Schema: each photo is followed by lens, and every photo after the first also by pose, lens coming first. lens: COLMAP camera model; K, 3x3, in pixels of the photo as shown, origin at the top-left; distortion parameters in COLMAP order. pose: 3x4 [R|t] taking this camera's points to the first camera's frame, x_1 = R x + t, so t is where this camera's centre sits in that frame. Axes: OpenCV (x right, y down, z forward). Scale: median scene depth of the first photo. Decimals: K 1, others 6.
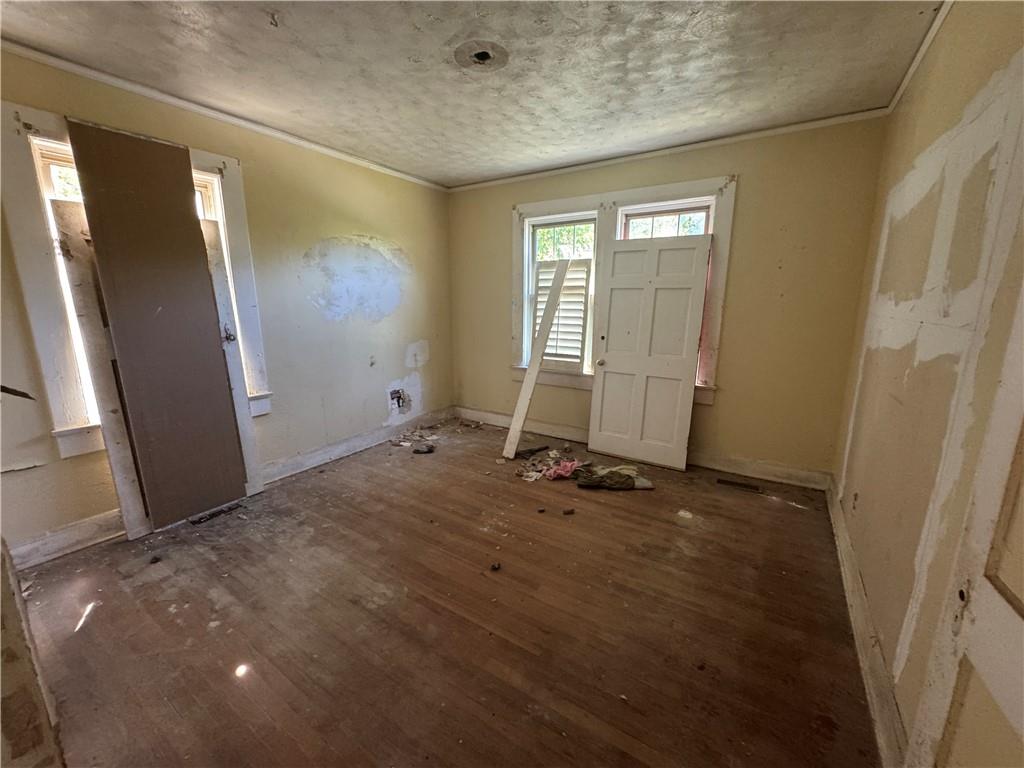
lens RADIAL K [[409.4, 0, 512.0], [0, 409.4, 384.0], [0, 0, 1]] dist [-0.001924, 0.000205]
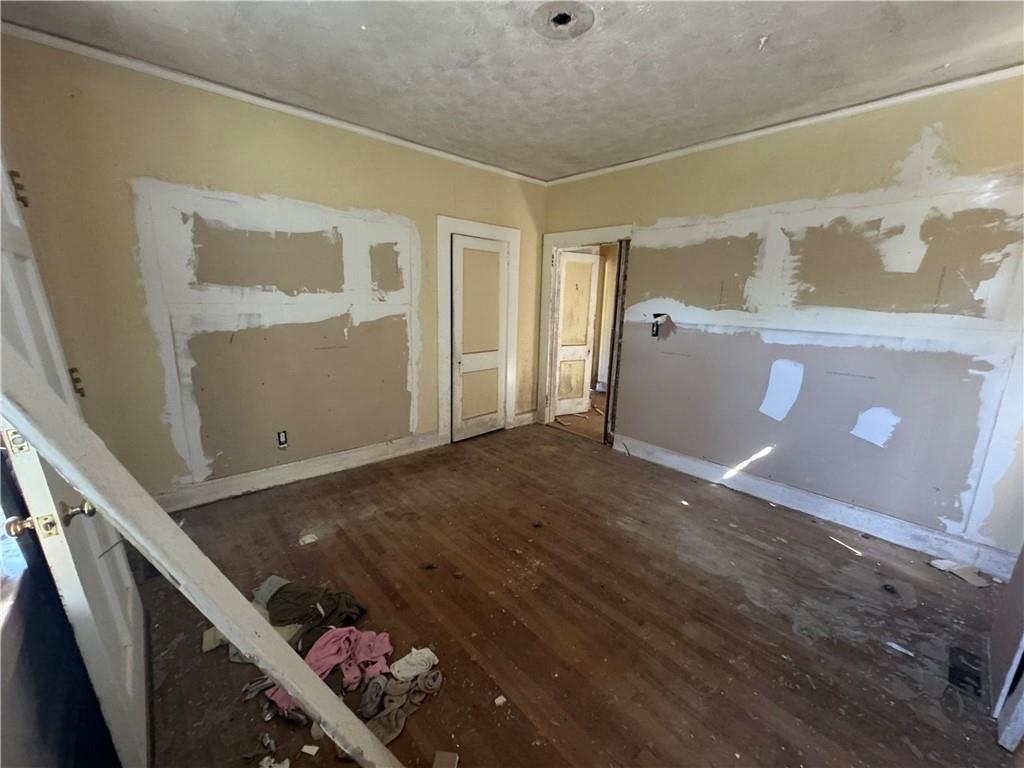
lens RADIAL K [[409.4, 0, 512.0], [0, 409.4, 384.0], [0, 0, 1]] dist [-0.001924, 0.000205]
pose [[-0.964862, -0.085231, 0.248549, -0.208720], [0.020868, 0.918086, 0.395831, -0.365619], [-0.261927, 0.387109, -0.884048, 1.737589]]
